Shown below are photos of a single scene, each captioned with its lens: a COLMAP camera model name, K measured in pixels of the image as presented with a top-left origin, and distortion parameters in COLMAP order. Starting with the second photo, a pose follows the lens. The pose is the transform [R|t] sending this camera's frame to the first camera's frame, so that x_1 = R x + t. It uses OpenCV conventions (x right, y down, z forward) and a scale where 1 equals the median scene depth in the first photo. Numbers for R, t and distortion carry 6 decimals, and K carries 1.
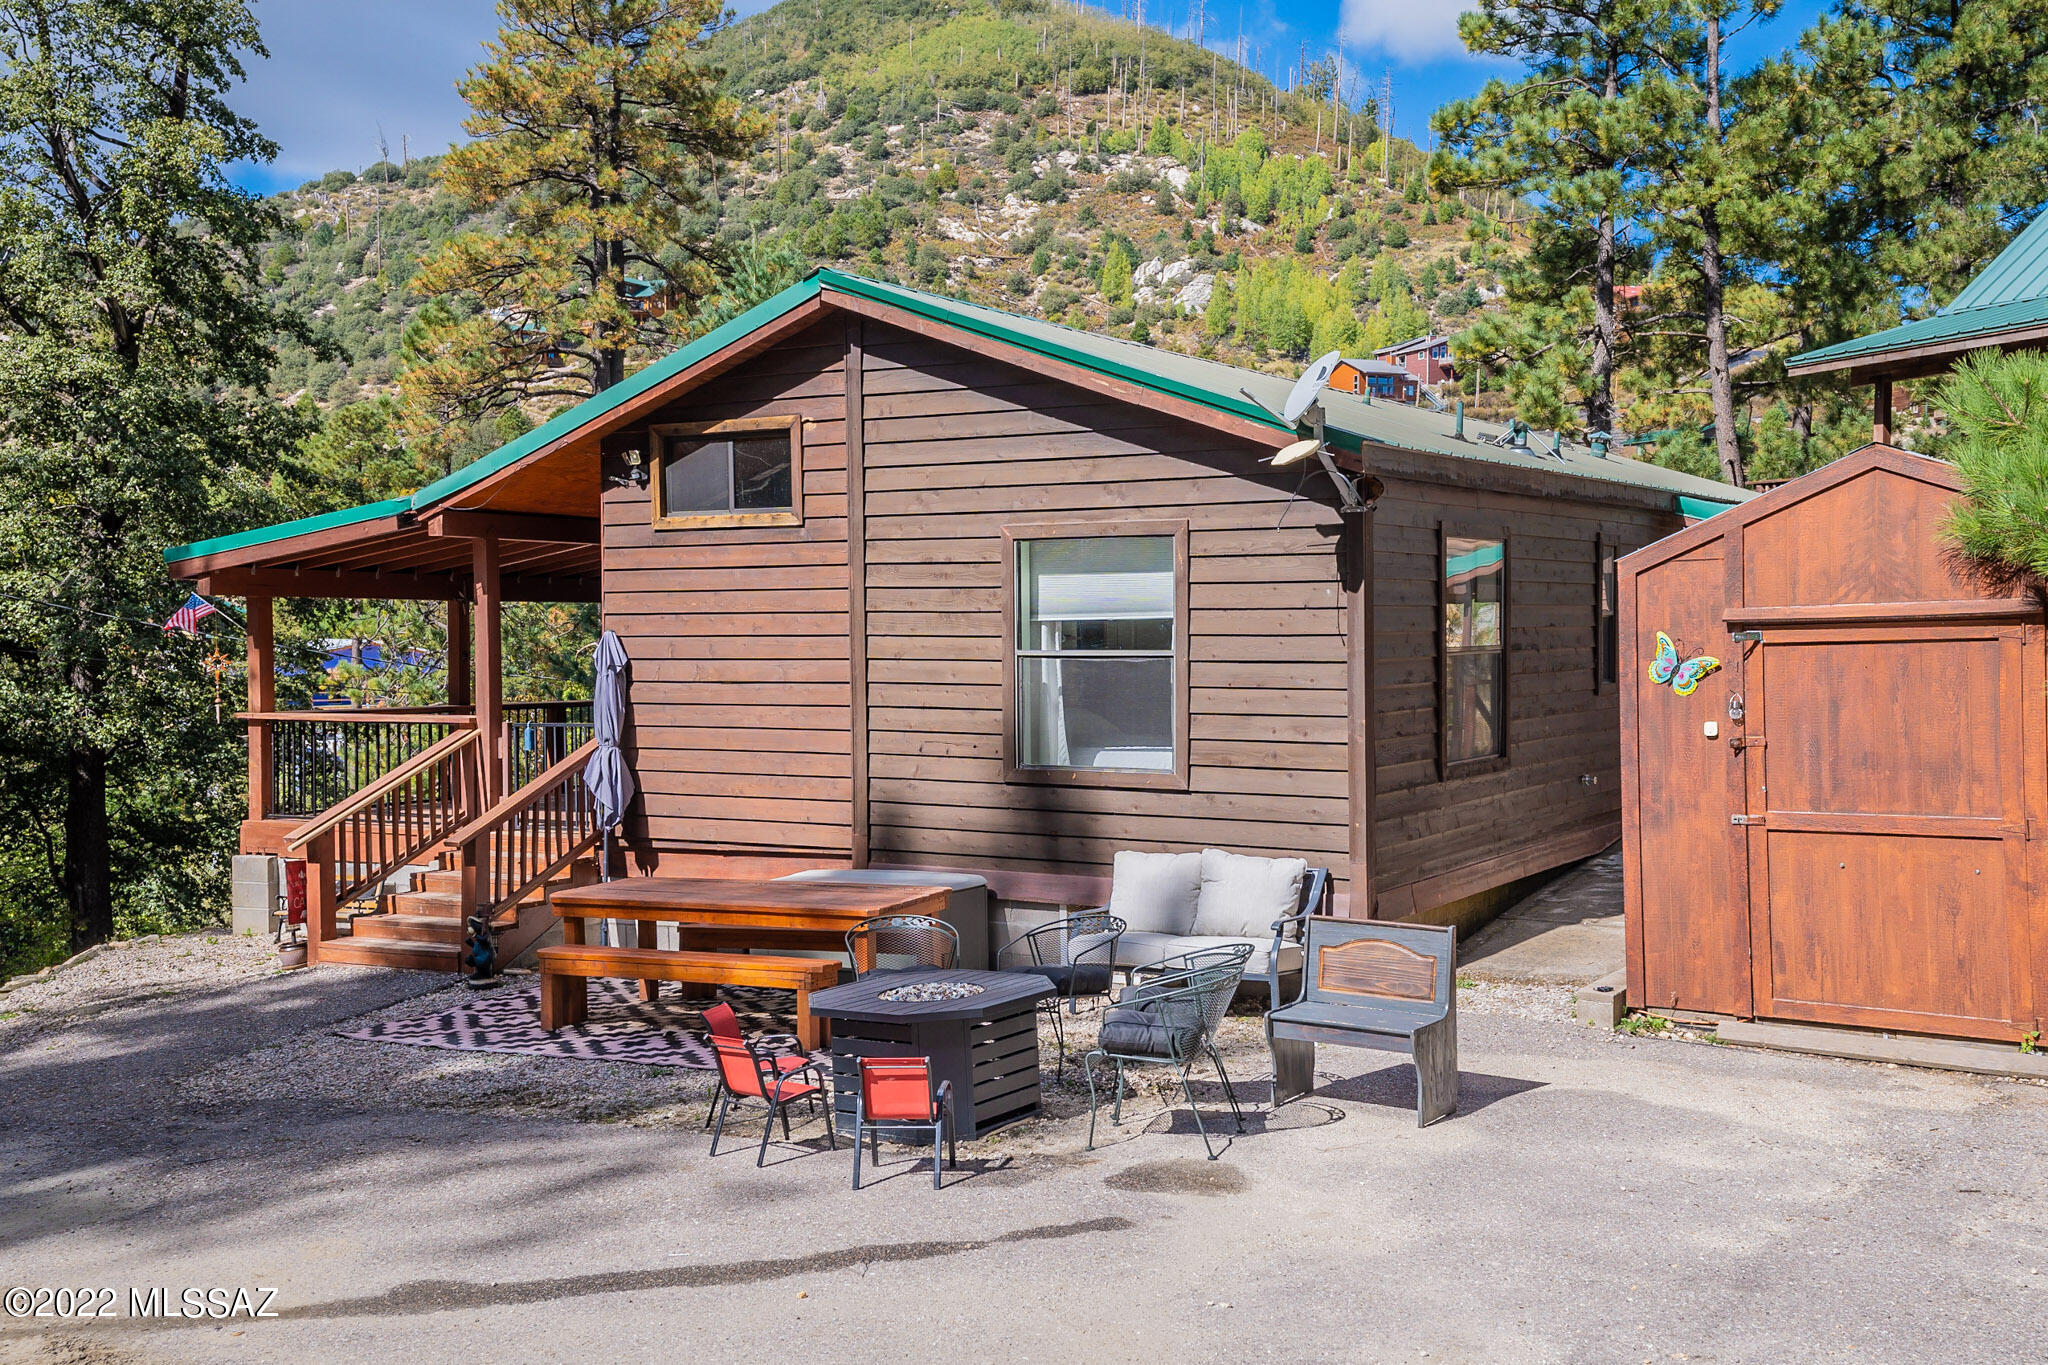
lens RADIAL K [[2097.2, 0, 1024.0], [0, 2097.2, 682.5], [0, 0, 1]] dist [0.191164, 0.015125]
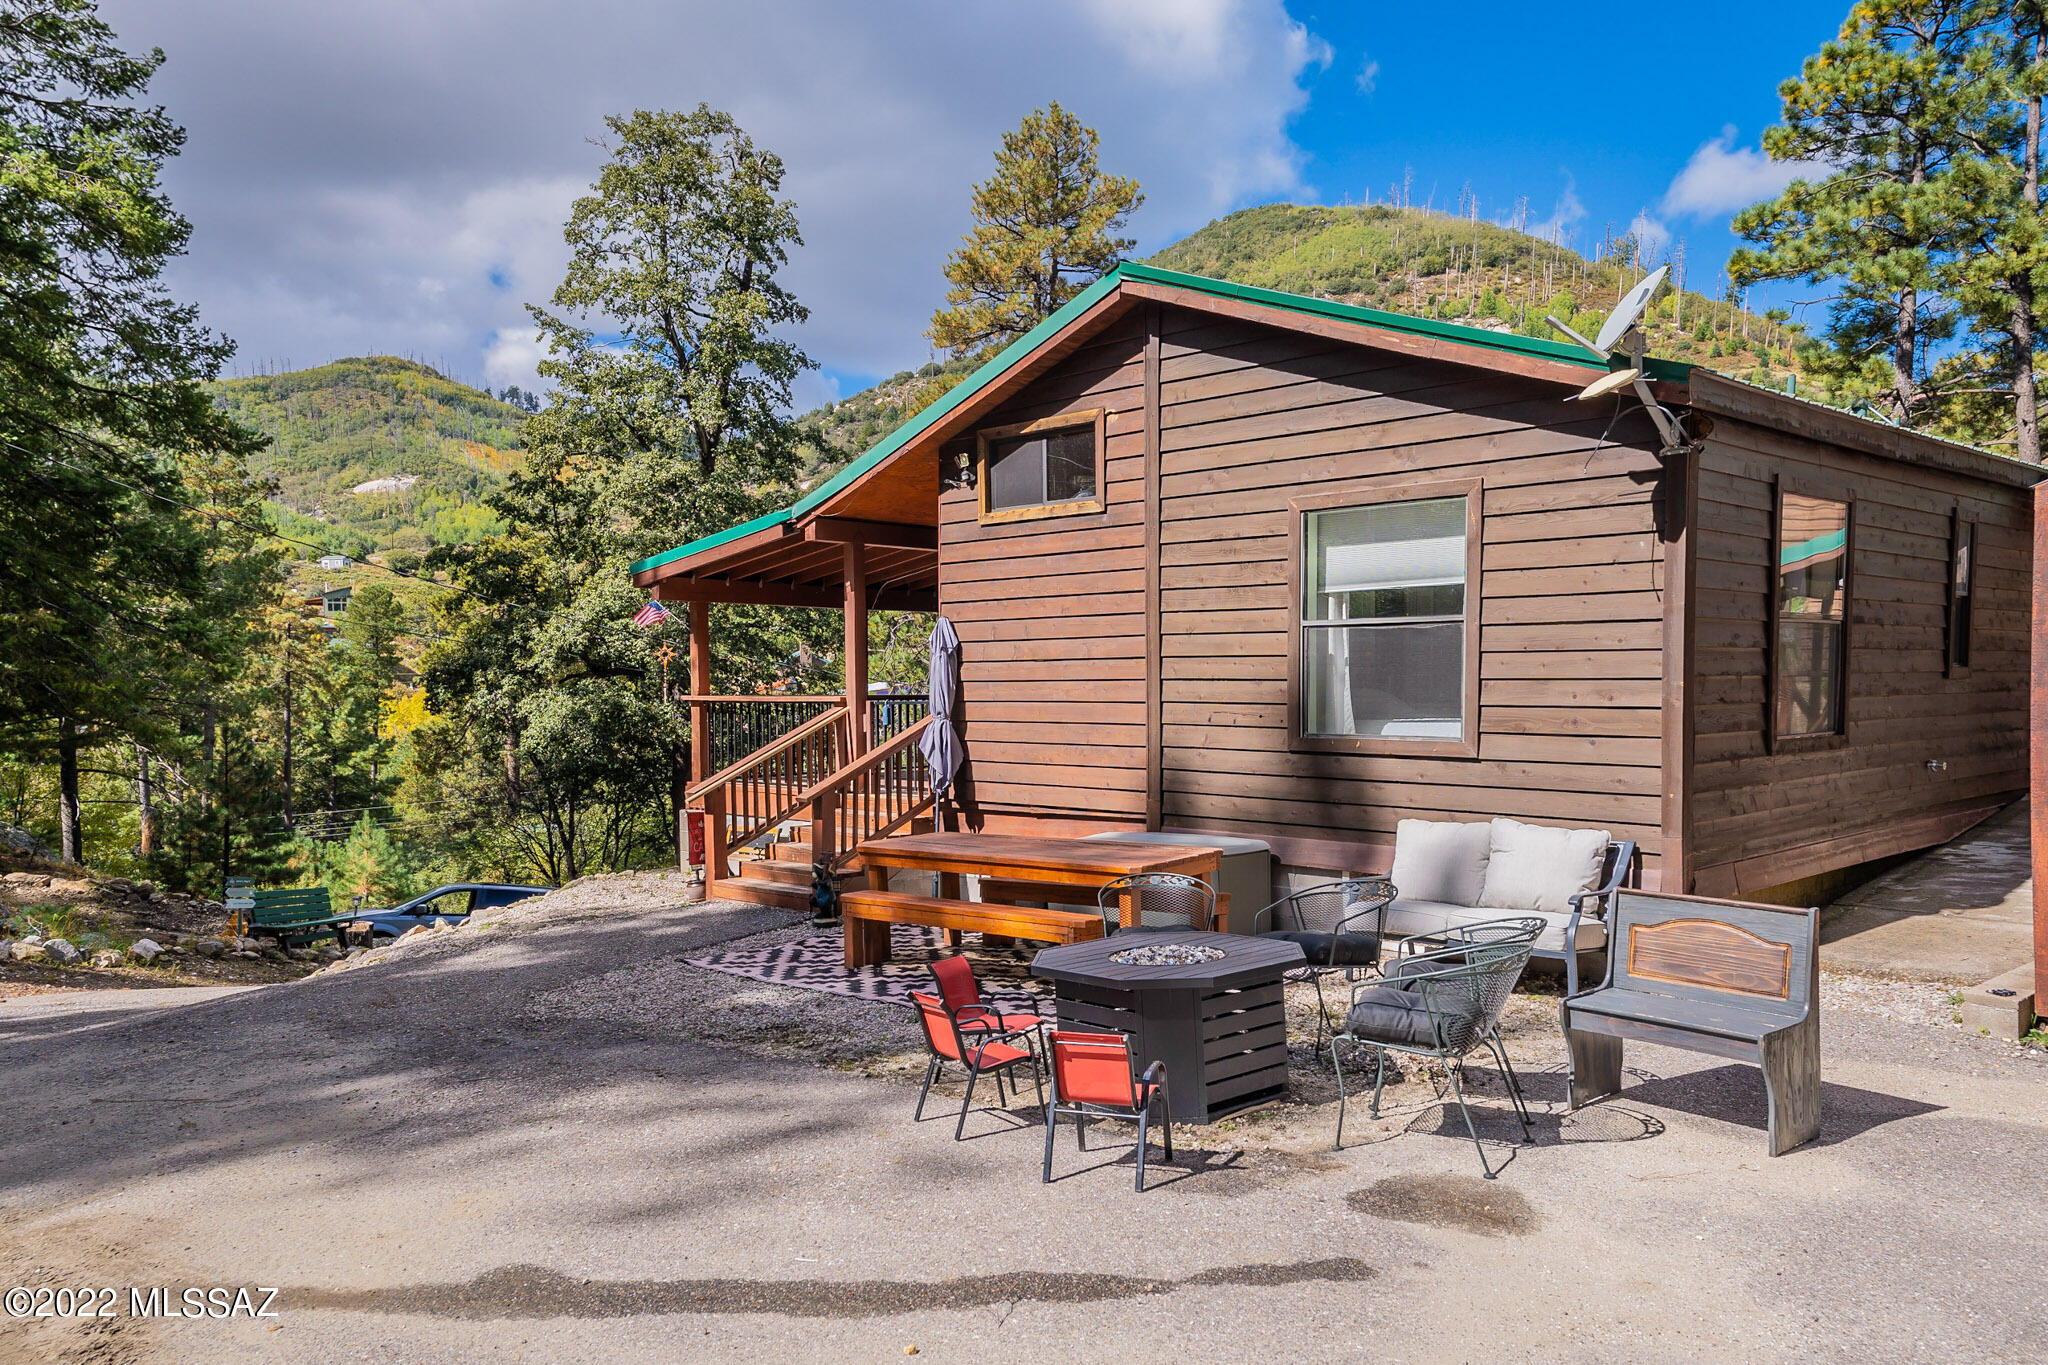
lens RADIAL K [[1479.6, 0, 1017.3], [0, 1479.6, 738.2], [0, 0, 1]] dist [0.092870, 0.109294]
pose [[0.972244, 0.011470, -0.233689, 0.029107], [-0.008790, 0.999883, 0.012507, 0.031432], [0.233805, -0.010105, 0.972231, 0.249190]]
